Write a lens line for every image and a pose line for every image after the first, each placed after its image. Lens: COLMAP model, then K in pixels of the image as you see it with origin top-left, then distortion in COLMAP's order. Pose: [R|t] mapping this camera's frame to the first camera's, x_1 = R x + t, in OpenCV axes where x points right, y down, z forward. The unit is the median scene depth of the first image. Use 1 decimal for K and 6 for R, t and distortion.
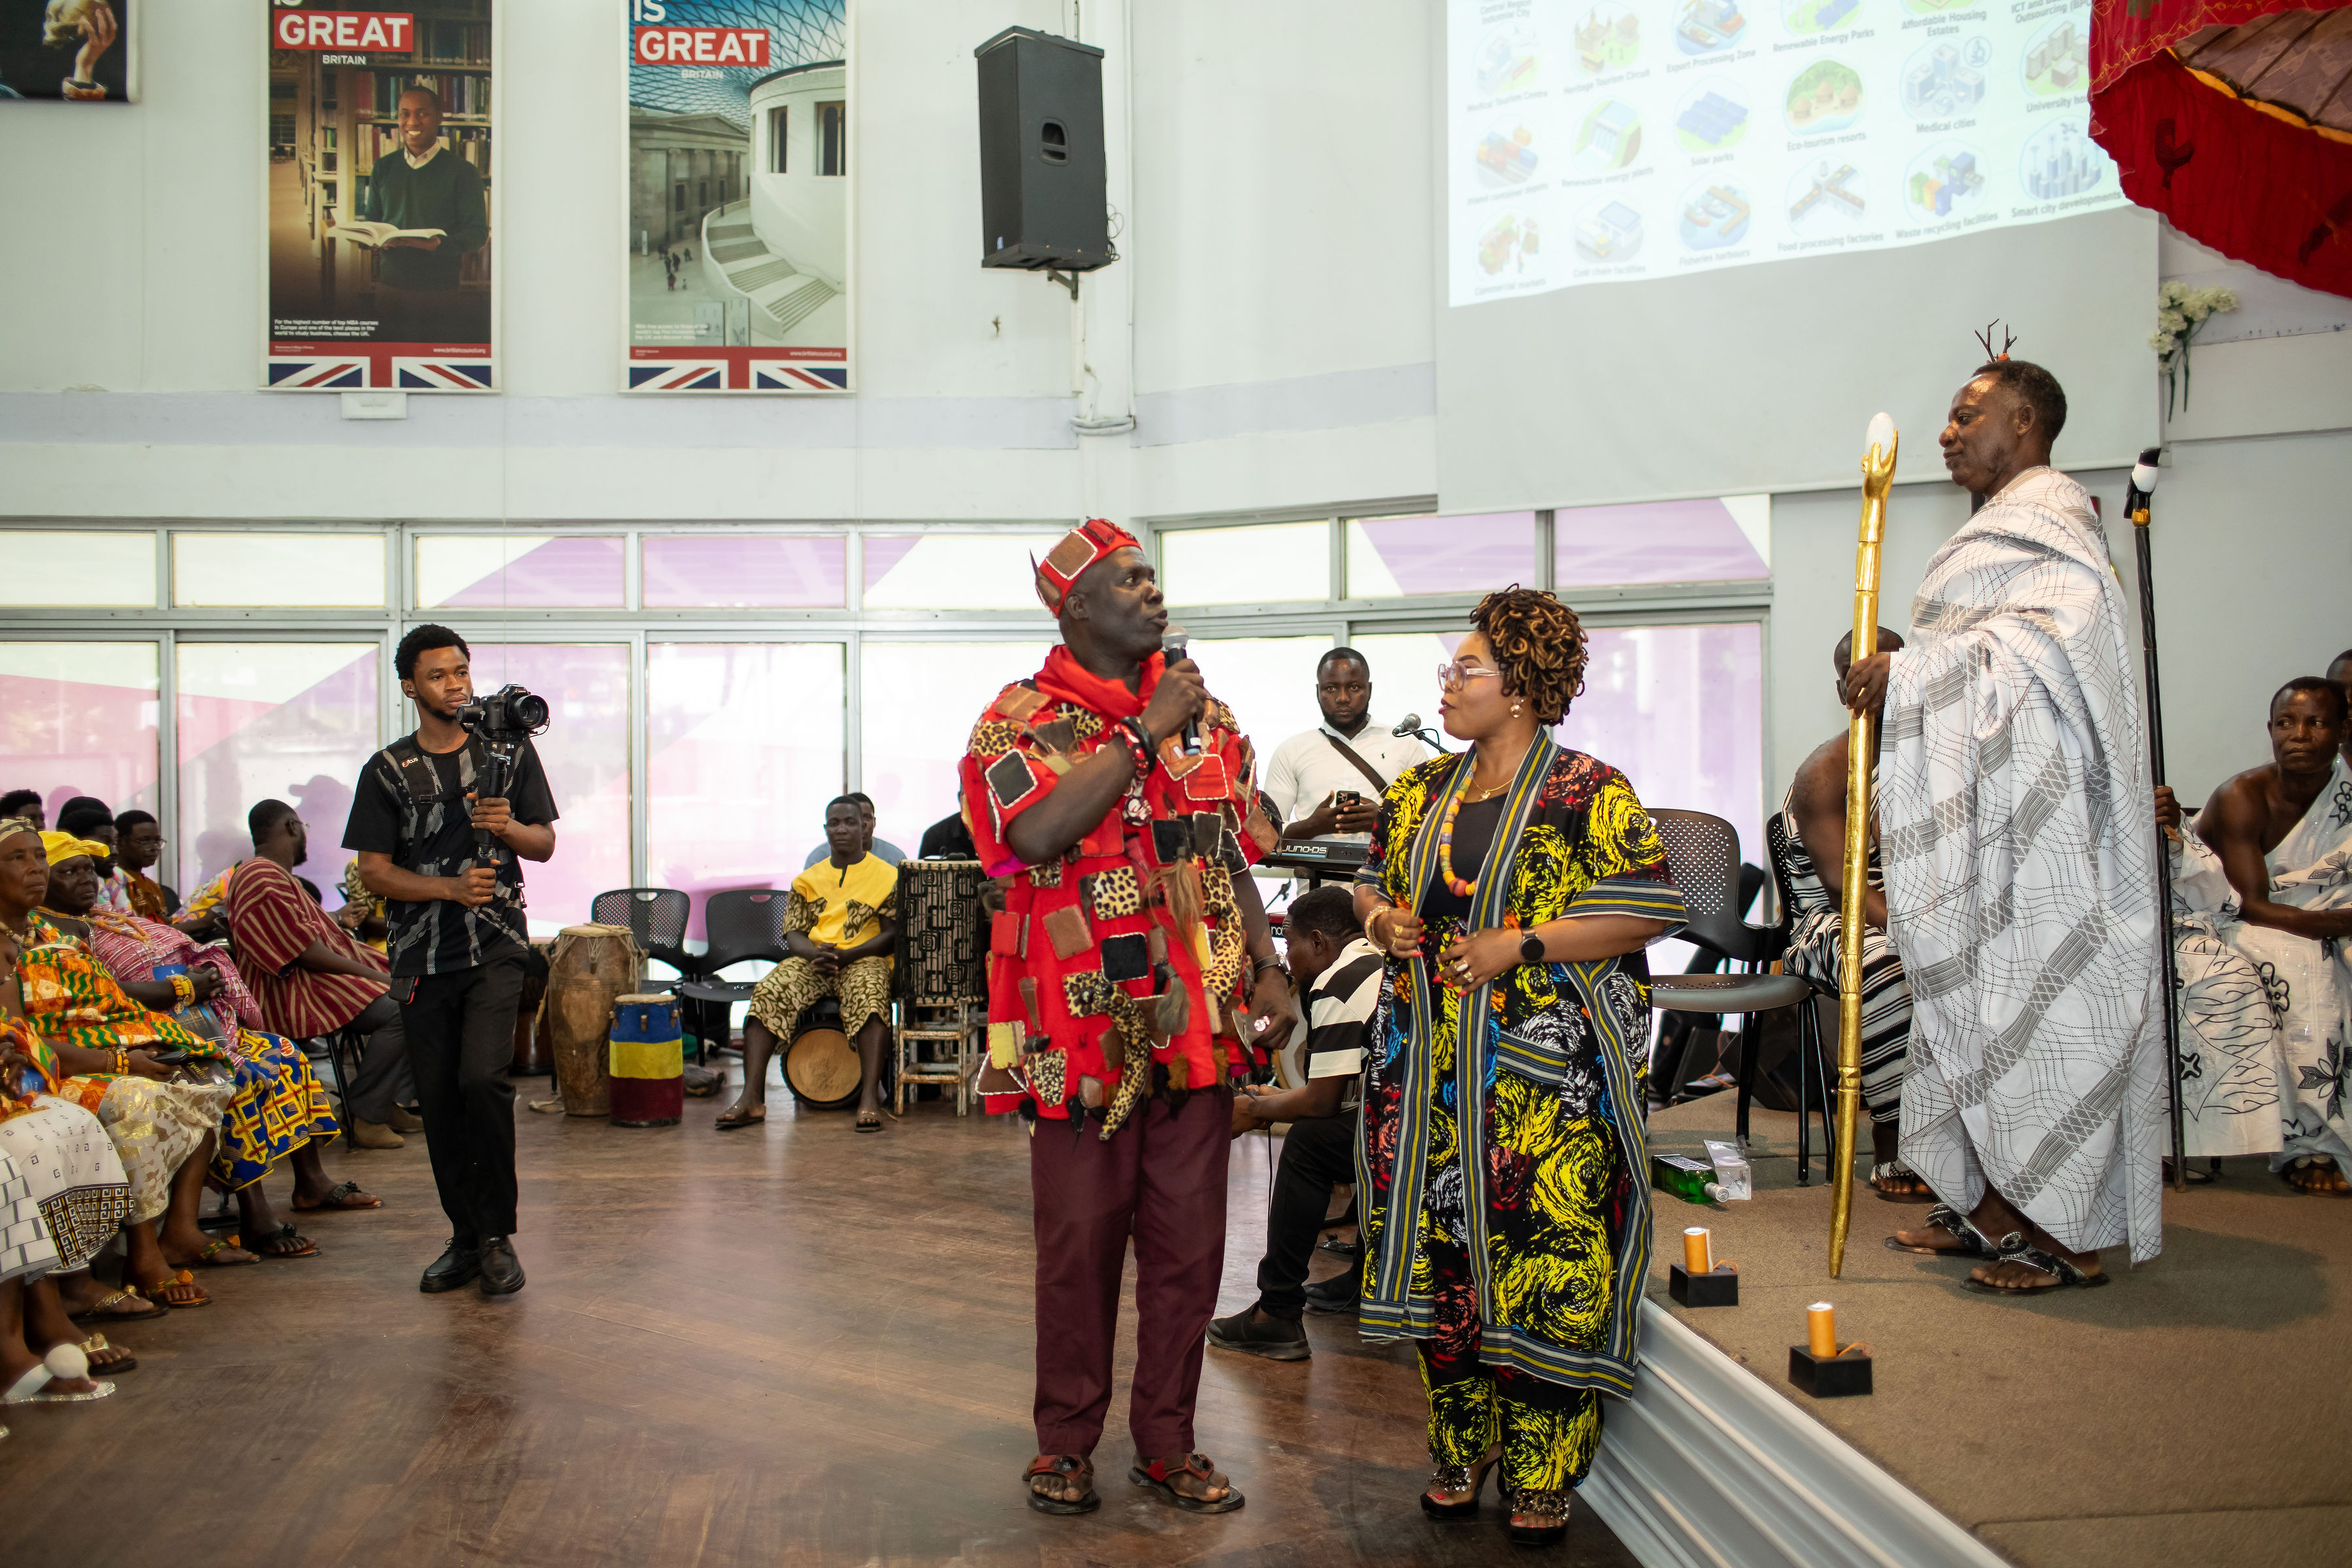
lens RADIAL K [[2223.7, 0, 1193.4], [0, 2223.7, 803.1], [0, 0, 1]] dist [-0.103594, 0.112762]
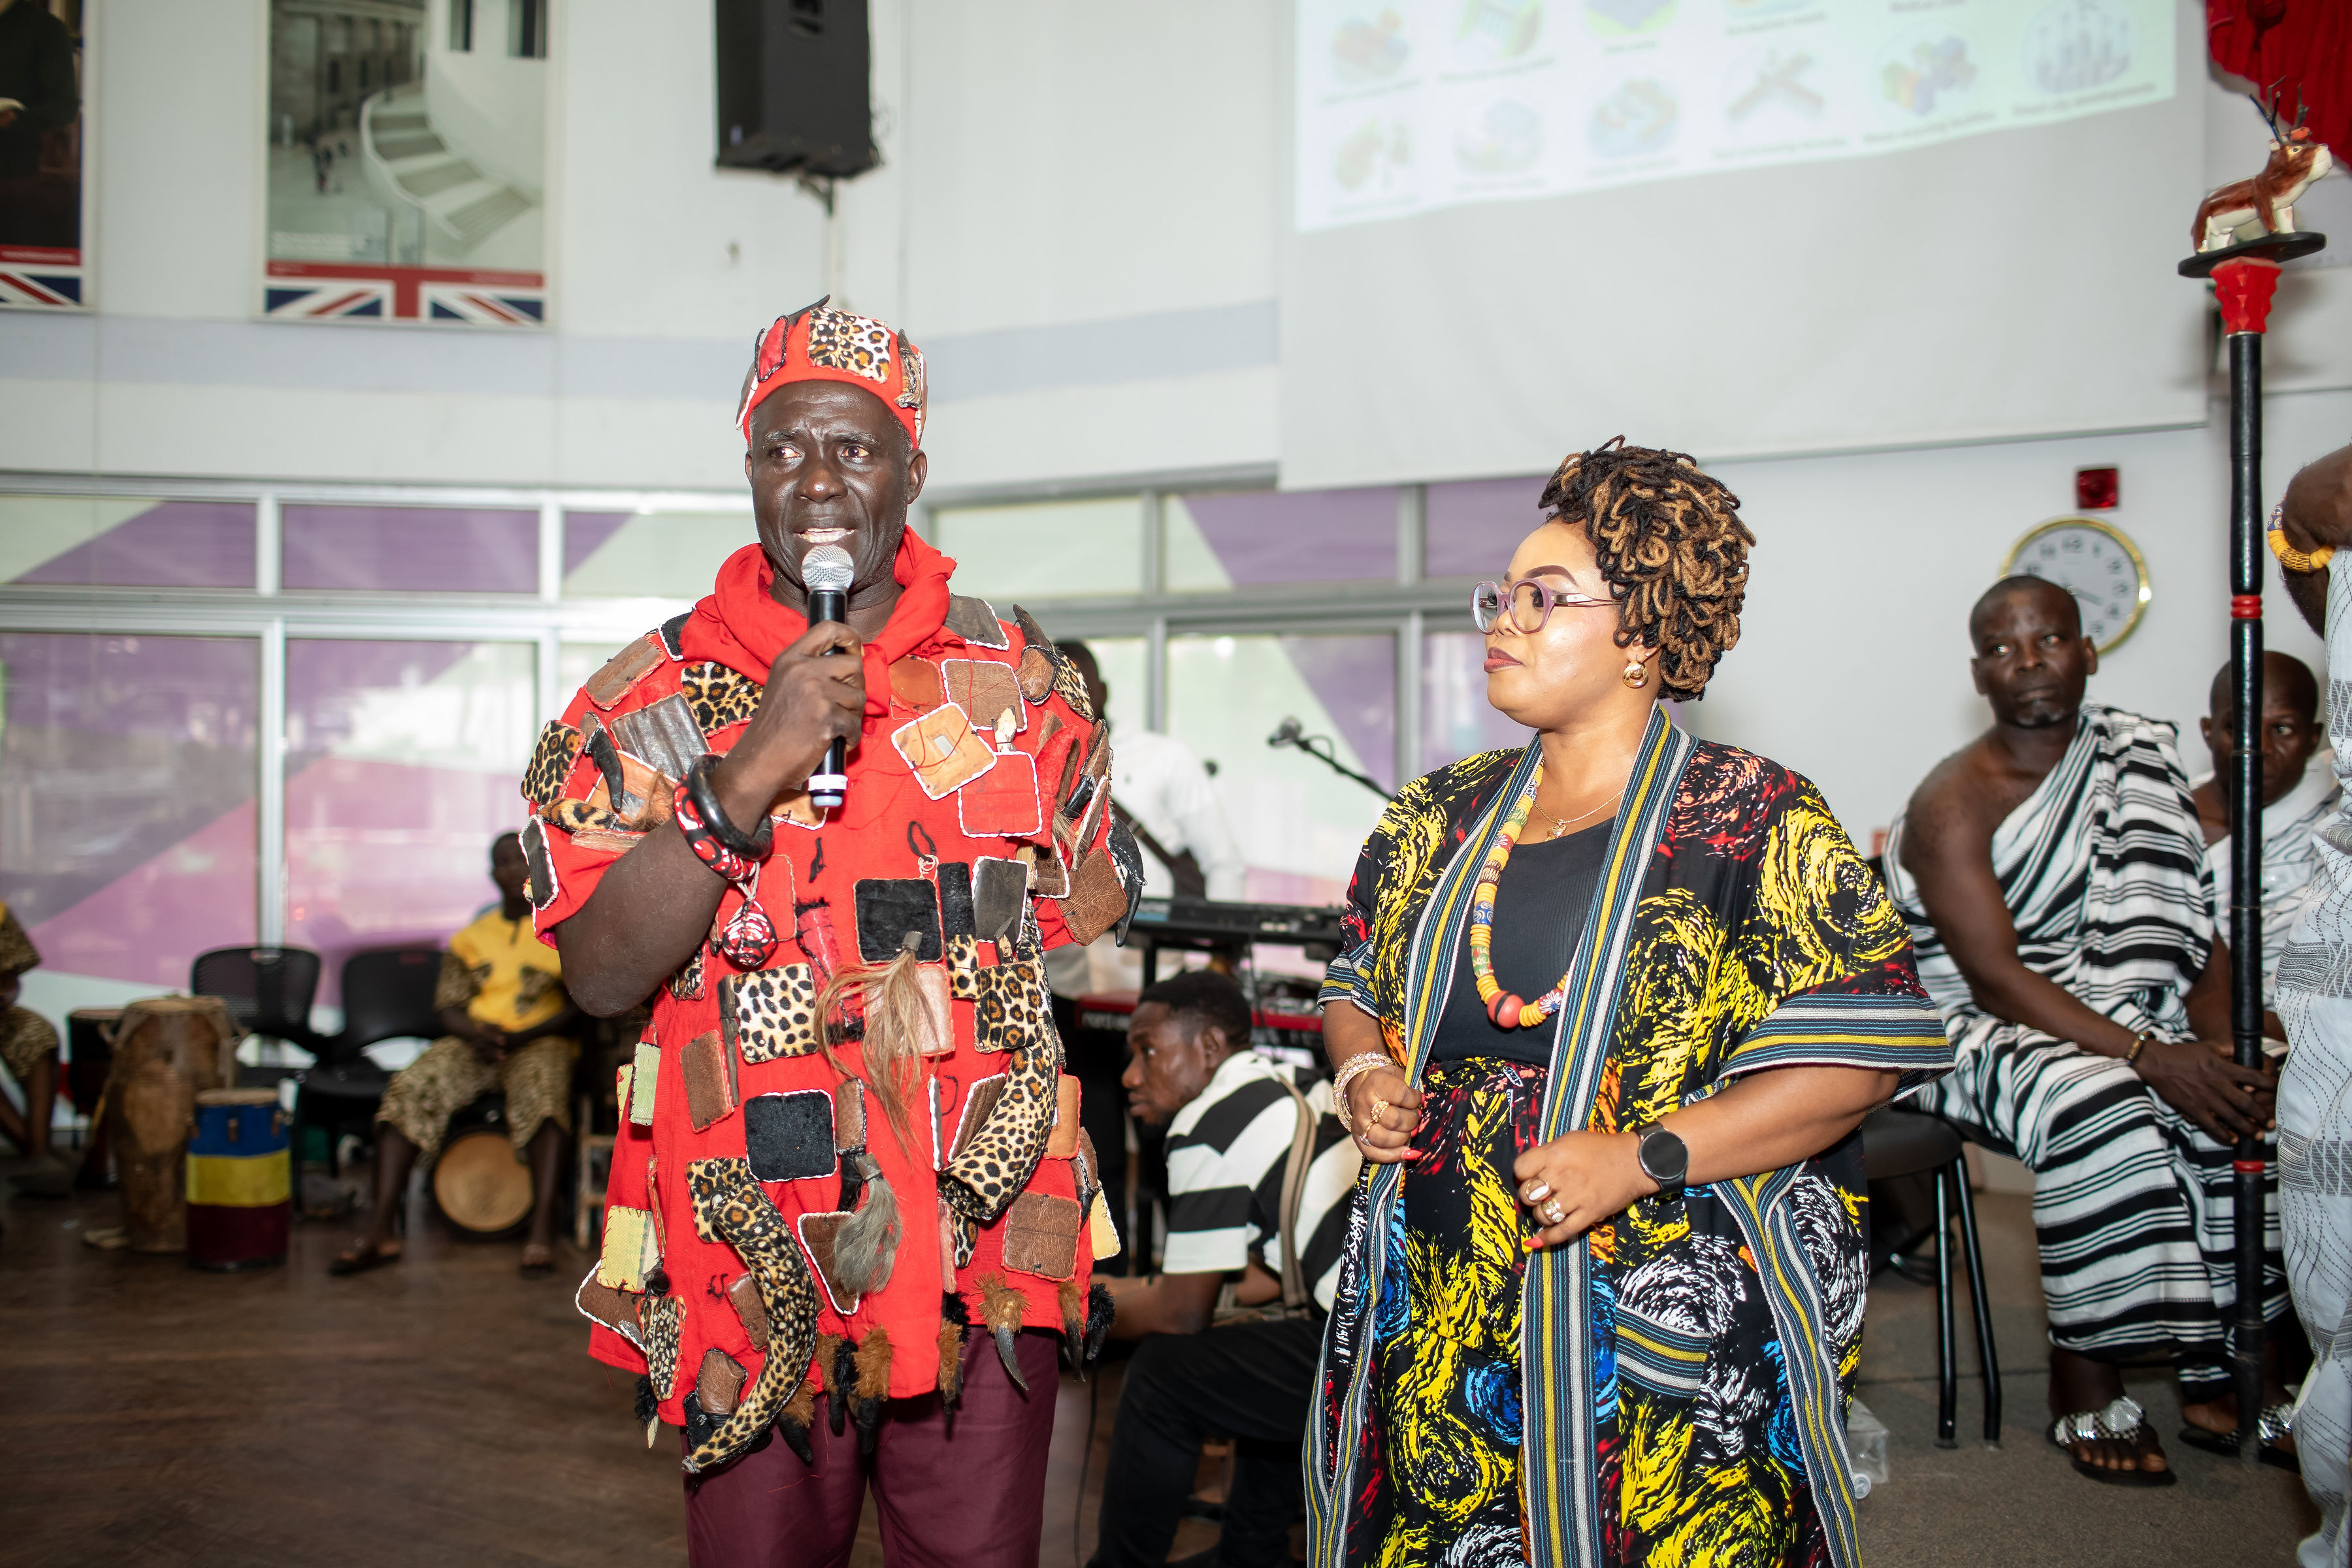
lens RADIAL K [[2223.7, 0, 1193.4], [0, 2223.7, 803.1], [0, 0, 1]] dist [-0.103594, 0.112762]
pose [[0.994872, 0.009875, 0.100660, -0.000934], [-0.007986, 0.999785, -0.019151, 0.000318], [-0.100827, 0.018248, 0.994737, 0.221194]]
